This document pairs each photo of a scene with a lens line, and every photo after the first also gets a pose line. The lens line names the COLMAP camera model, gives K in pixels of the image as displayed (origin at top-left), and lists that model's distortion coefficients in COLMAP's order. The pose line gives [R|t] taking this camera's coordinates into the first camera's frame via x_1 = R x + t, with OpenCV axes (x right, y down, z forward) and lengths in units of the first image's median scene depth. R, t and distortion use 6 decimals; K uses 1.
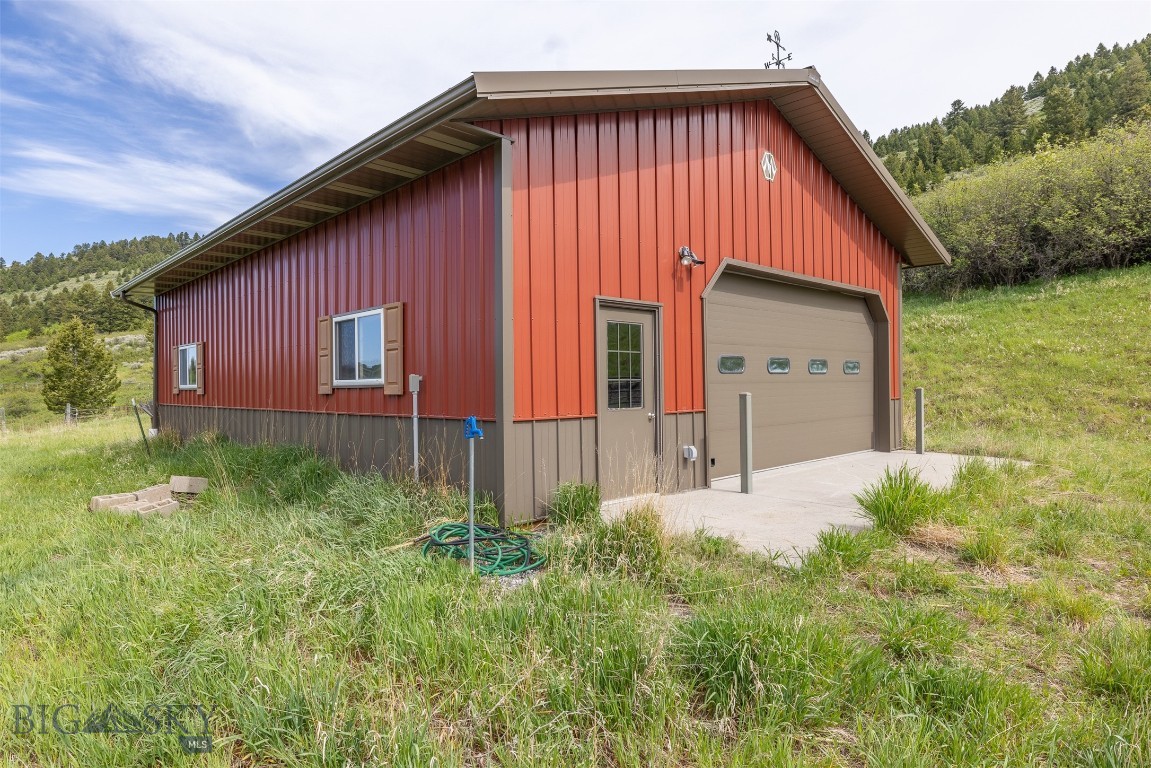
lens RADIAL K [[641.8, 0, 575.5], [0, 641.8, 384.0], [0, 0, 1]] dist [0.000908, 0.000062]
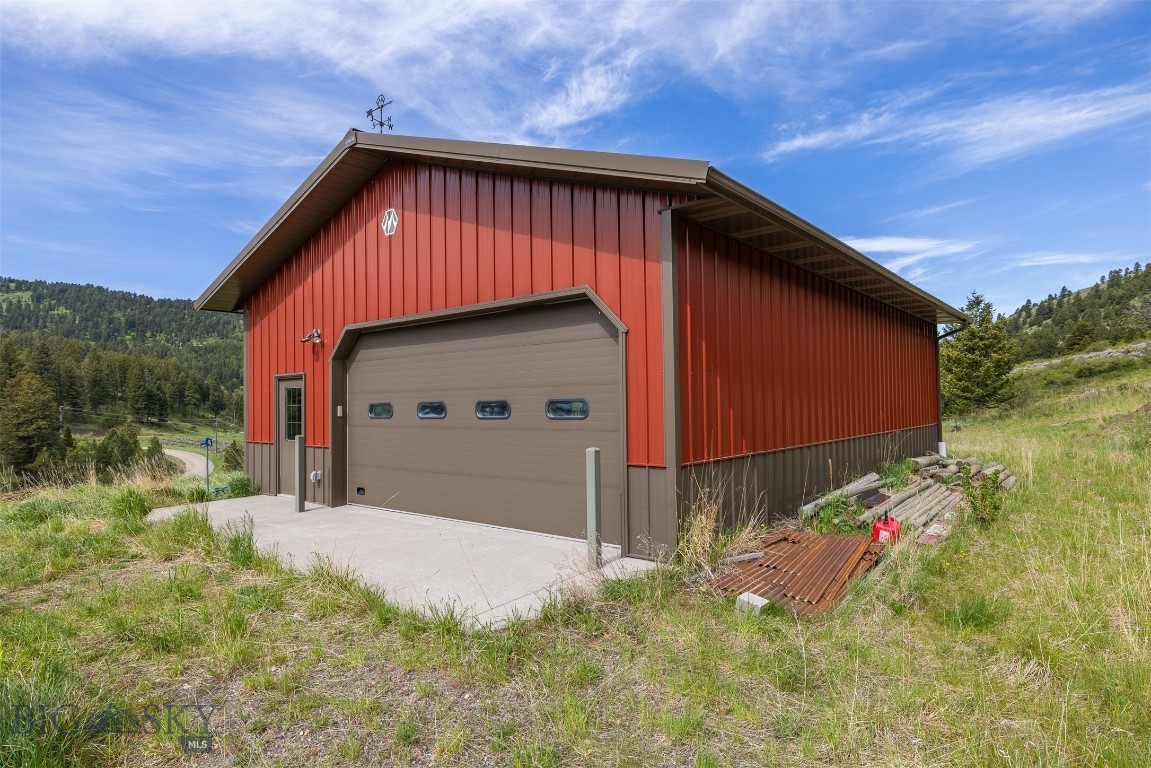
lens RADIAL K [[641.8, 0, 575.5], [0, 641.8, 384.0], [0, 0, 1]] dist [0.000908, 0.000062]
pose [[0.102305, -0.021889, -0.994512, 1.414767], [0.008004, 0.999744, -0.021181, -0.050806], [0.994721, -0.005793, 0.102454, 1.230034]]
